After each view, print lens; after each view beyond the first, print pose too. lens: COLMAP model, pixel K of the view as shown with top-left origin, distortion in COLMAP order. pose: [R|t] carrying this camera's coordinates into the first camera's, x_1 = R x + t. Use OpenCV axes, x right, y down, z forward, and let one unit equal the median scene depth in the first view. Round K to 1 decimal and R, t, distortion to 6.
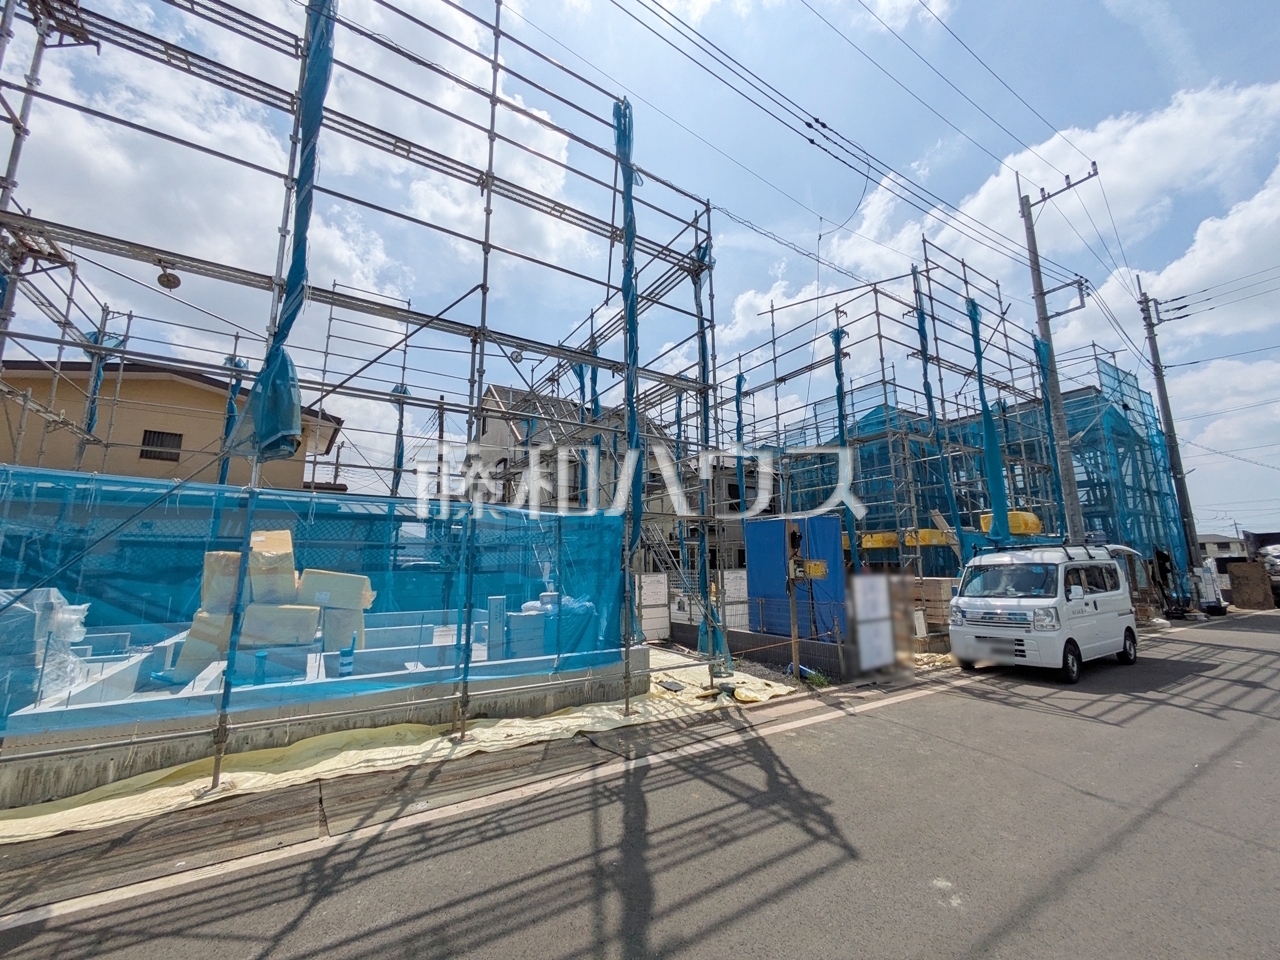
lens RADIAL K [[504.3, 0, 640.1], [0, 504.3, 481.4], [0, 0, 1]] dist [0.003267, 0.000421]
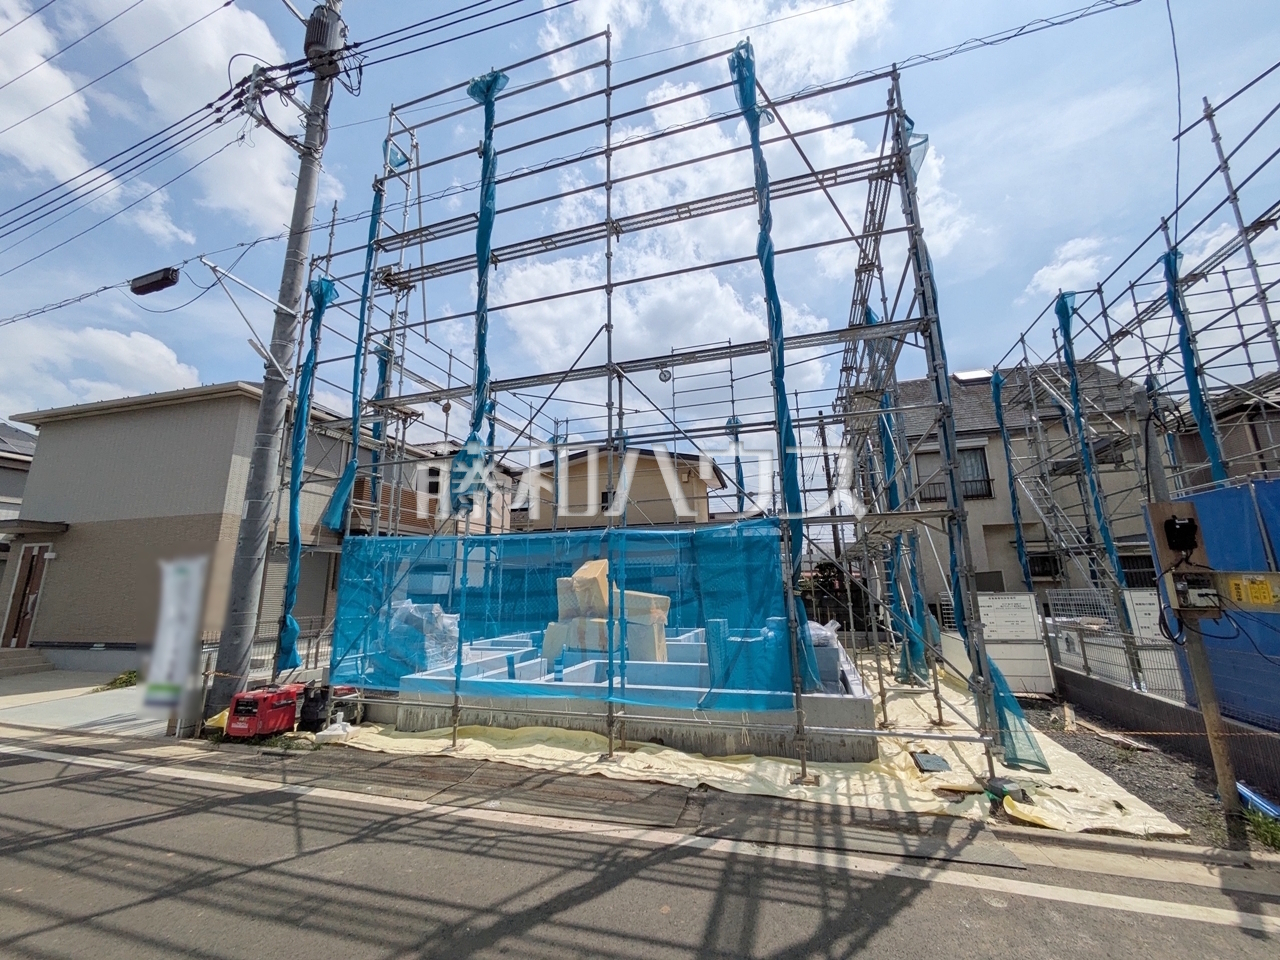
lens RADIAL K [[504.3, 0, 642.1], [0, 504.3, 482.5], [0, 0, 1]] dist [0.003267, 0.000421]
pose [[0.643123, -0.160053, -0.748849, 0.448297], [0.140126, 0.985999, -0.090397, 0.043536], [0.752833, -0.046797, 0.656546, 0.316545]]
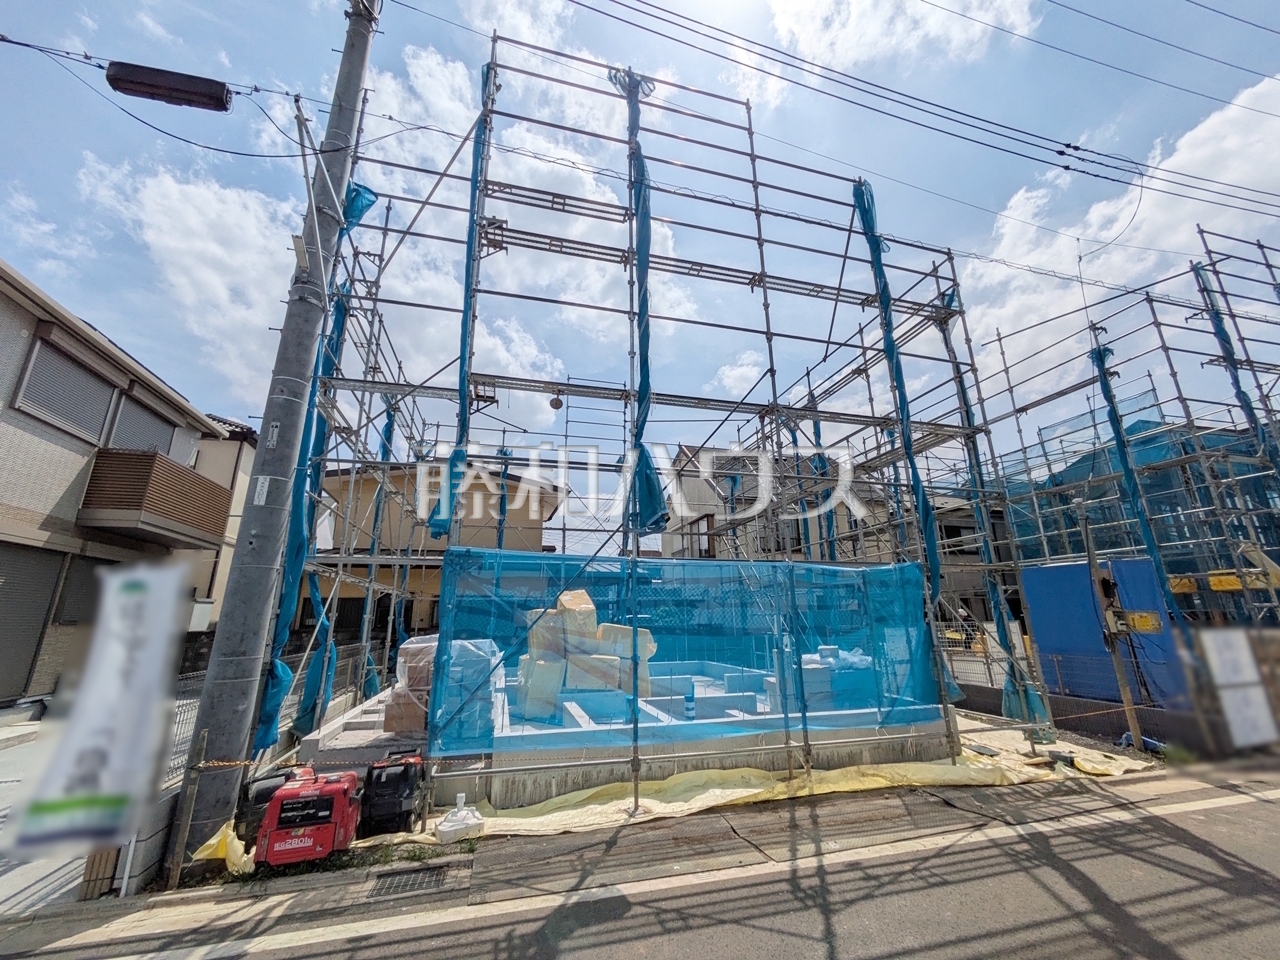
lens RADIAL K [[504.3, 0, 641.0], [0, 504.3, 482.2], [0, 0, 1]] dist [0.003267, 0.000421]
pose [[0.954267, -0.084747, -0.286692, -0.266741], [0.056883, 0.992931, -0.104174, -0.029770], [0.293494, 0.083102, 0.952342, -0.137736]]
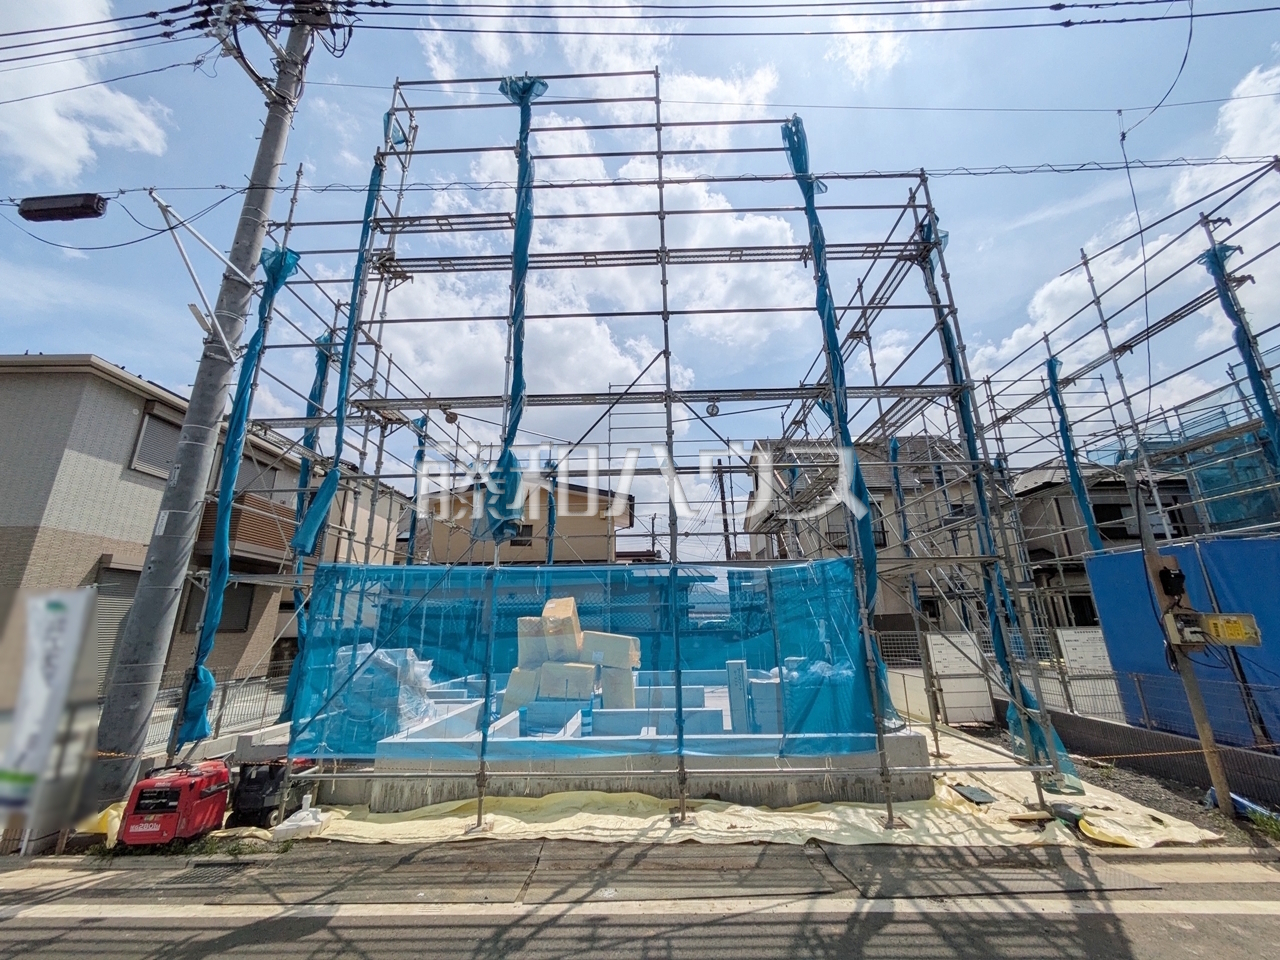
lens RADIAL K [[504.3, 0, 641.4], [0, 504.3, 481.6], [0, 0, 1]] dist [0.003267, 0.000421]
pose [[0.828222, -0.163038, -0.536160, 0.149378], [0.106593, 0.985109, -0.134899, 0.008566], [0.550170, 0.054576, 0.833267, 0.118216]]
